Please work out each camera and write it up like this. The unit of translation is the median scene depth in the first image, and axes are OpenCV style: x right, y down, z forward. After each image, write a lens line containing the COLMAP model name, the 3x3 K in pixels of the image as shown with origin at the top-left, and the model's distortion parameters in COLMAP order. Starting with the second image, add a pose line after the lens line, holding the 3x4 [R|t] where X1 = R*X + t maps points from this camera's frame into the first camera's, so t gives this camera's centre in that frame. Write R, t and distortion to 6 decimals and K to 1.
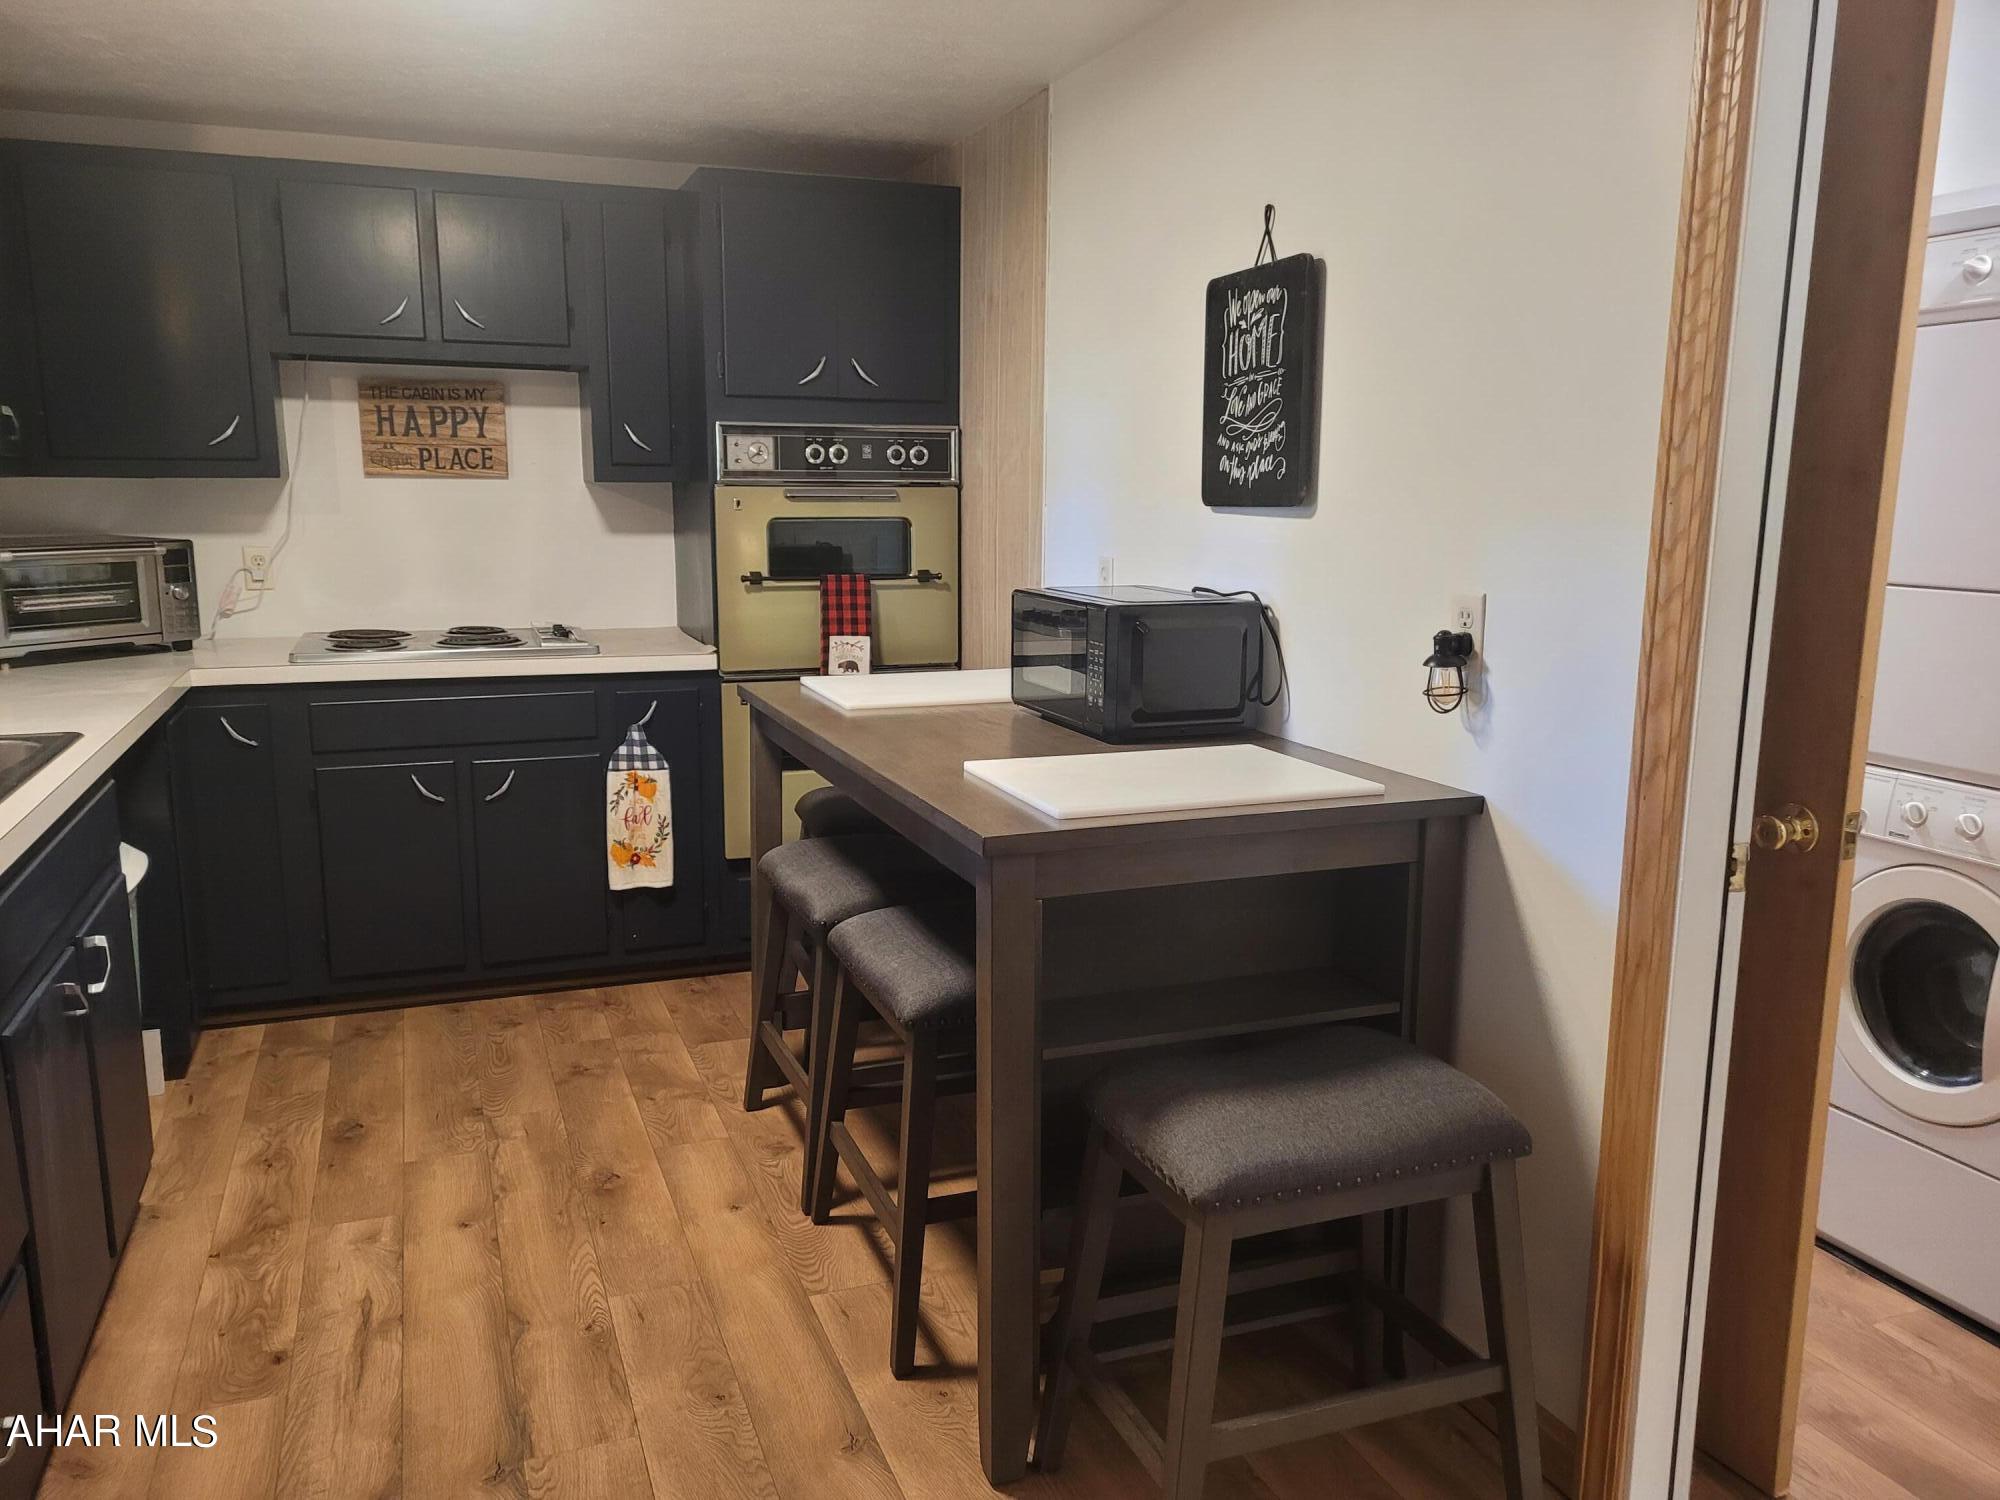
lens RADIAL K [[1498.2, 0, 973.9], [0, 1498.2, 752.5], [0, 0, 1]] dist [0.061798, -0.045617]
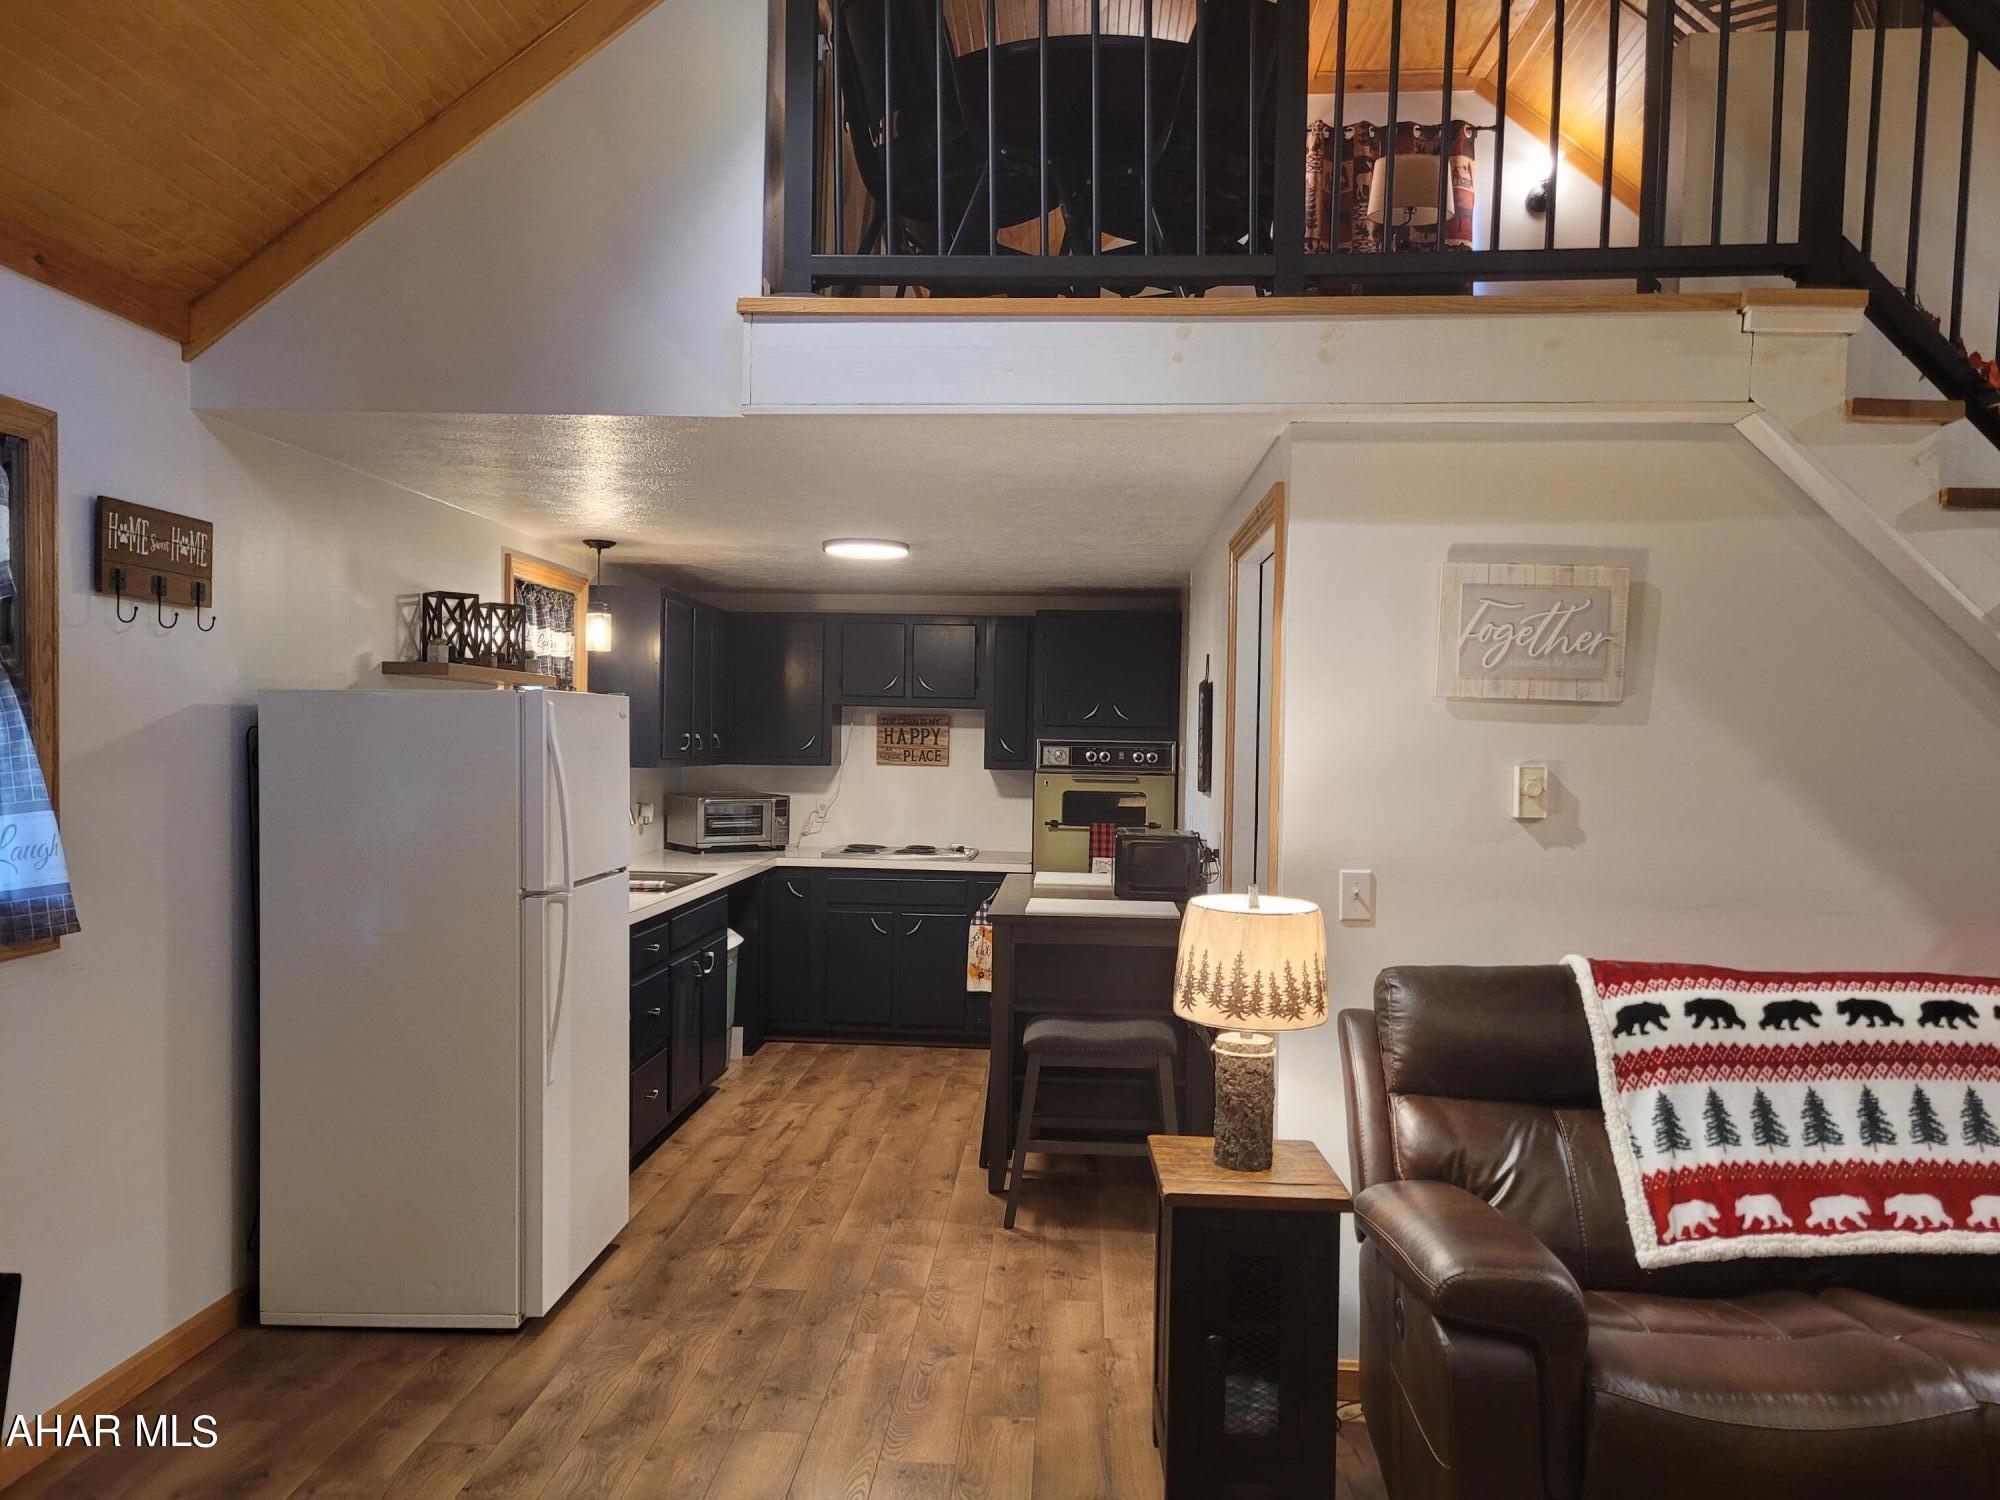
lens RADIAL K [[1497.9, 0, 992.0], [0, 1497.9, 772.5], [0, 0, 1]] dist [0.043543, -0.016040]
pose [[0.916181, 0.020192, -0.400256, 0.509897], [-0.085258, 0.985688, -0.145429, 0.092761], [0.391591, 0.167365, 0.904790, -0.675612]]
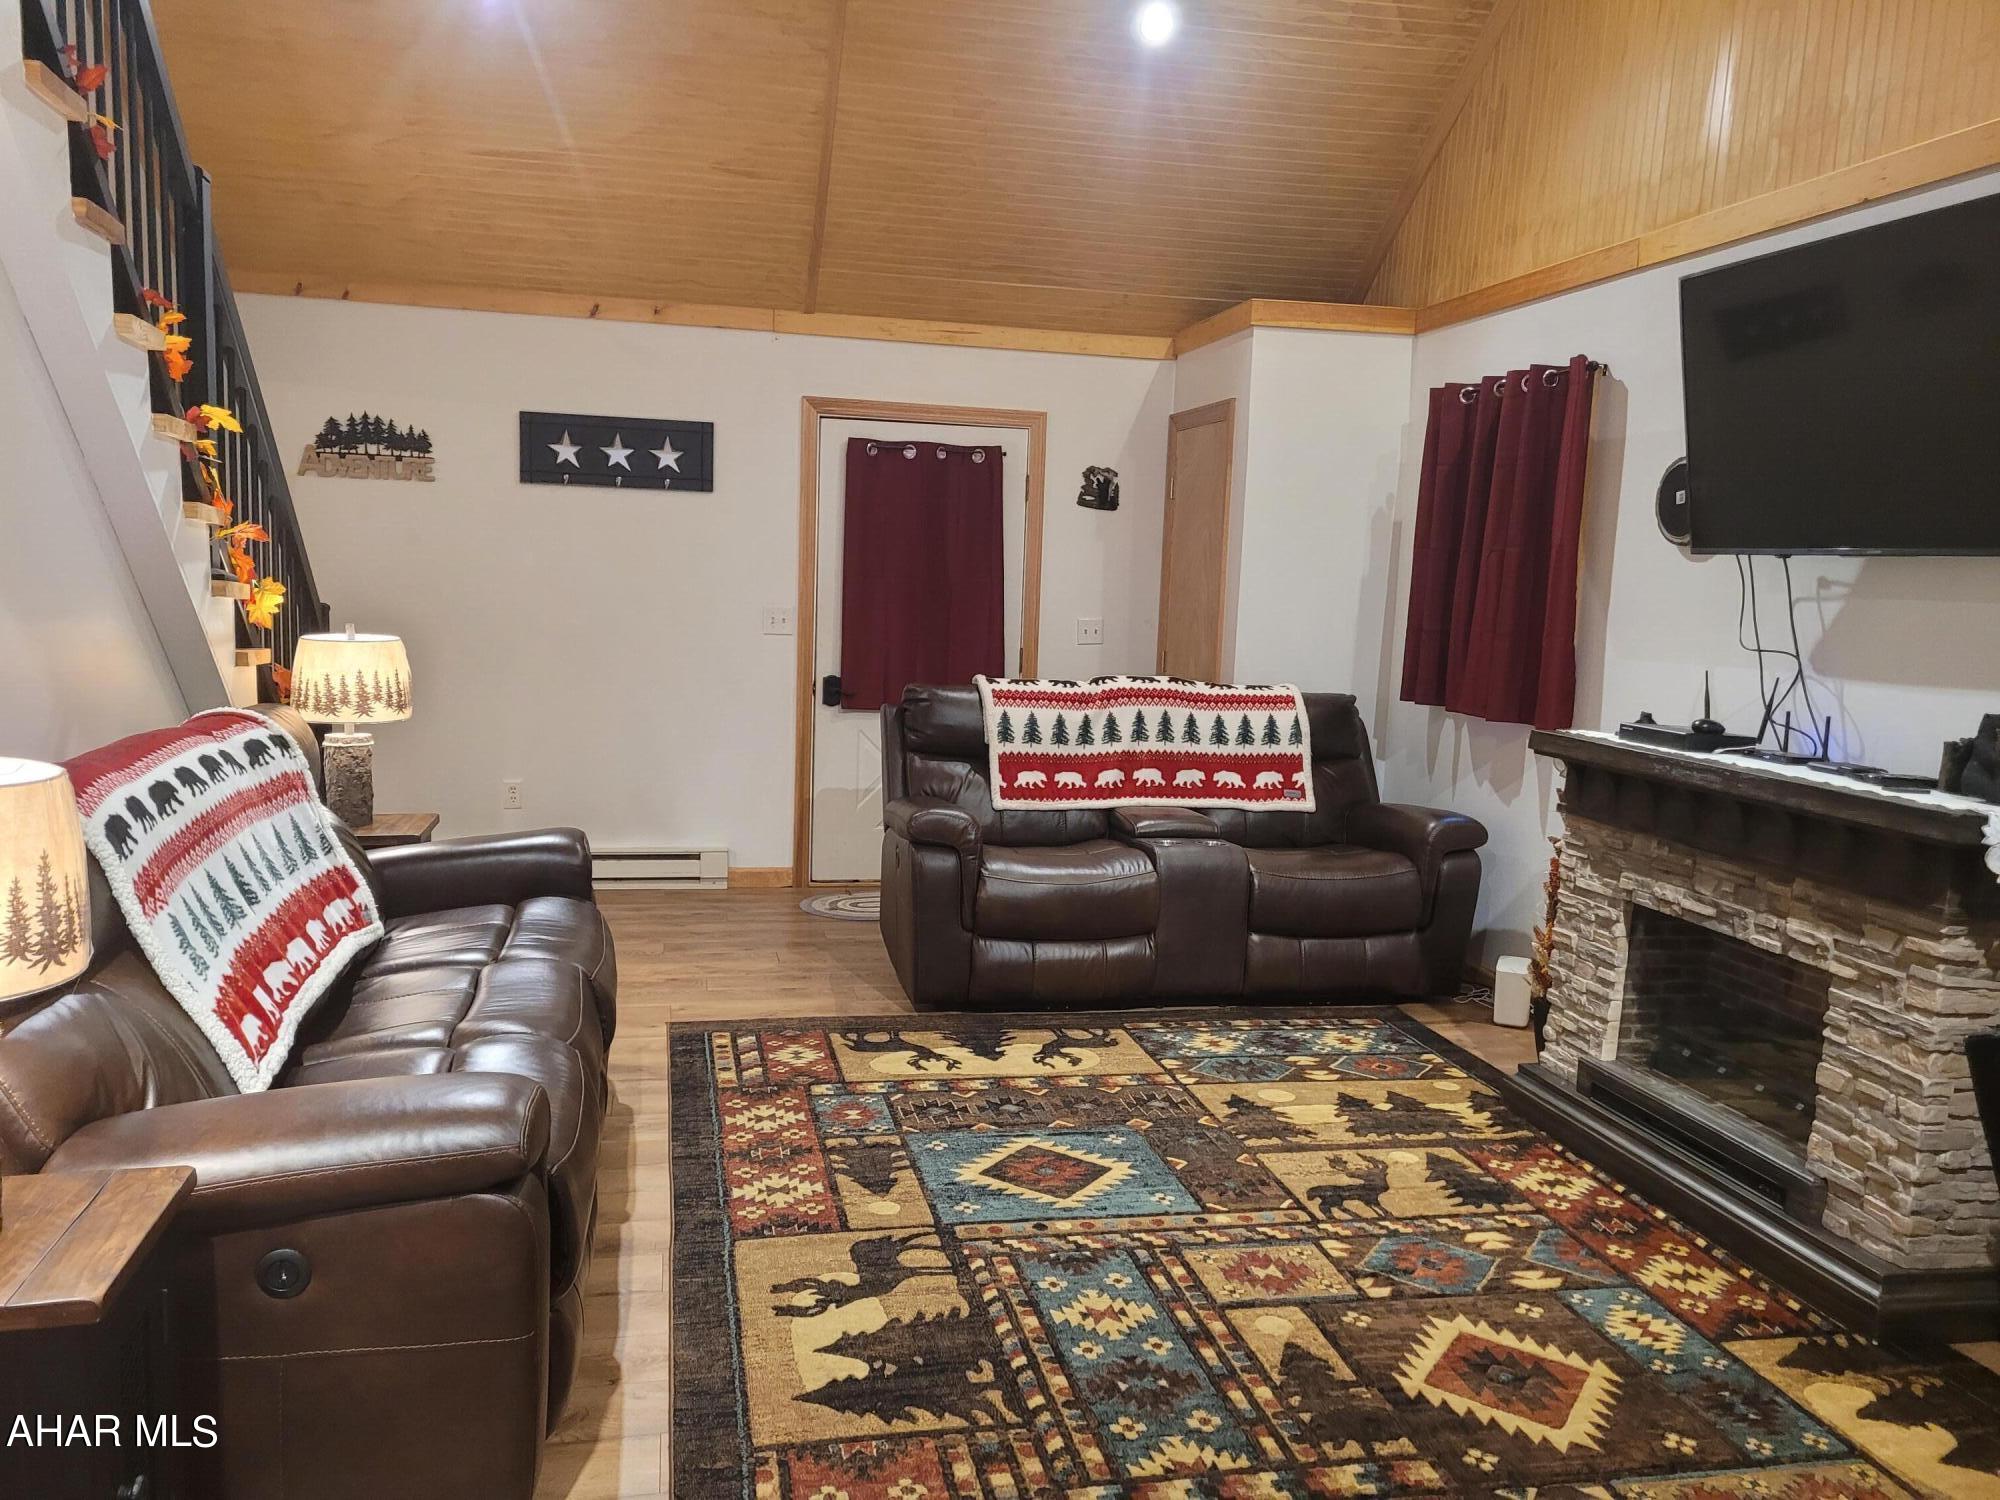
lens RADIAL K [[1498.2, 0, 983.1], [0, 1498.2, 748.3], [0, 0, 1]] dist [0.061798, -0.045617]
pose [[0.151113, -0.120965, 0.981087, -0.044727], [0.142019, 0.984845, 0.099554, 0.028925], [-0.978261, 0.124290, 0.166002, -0.271351]]
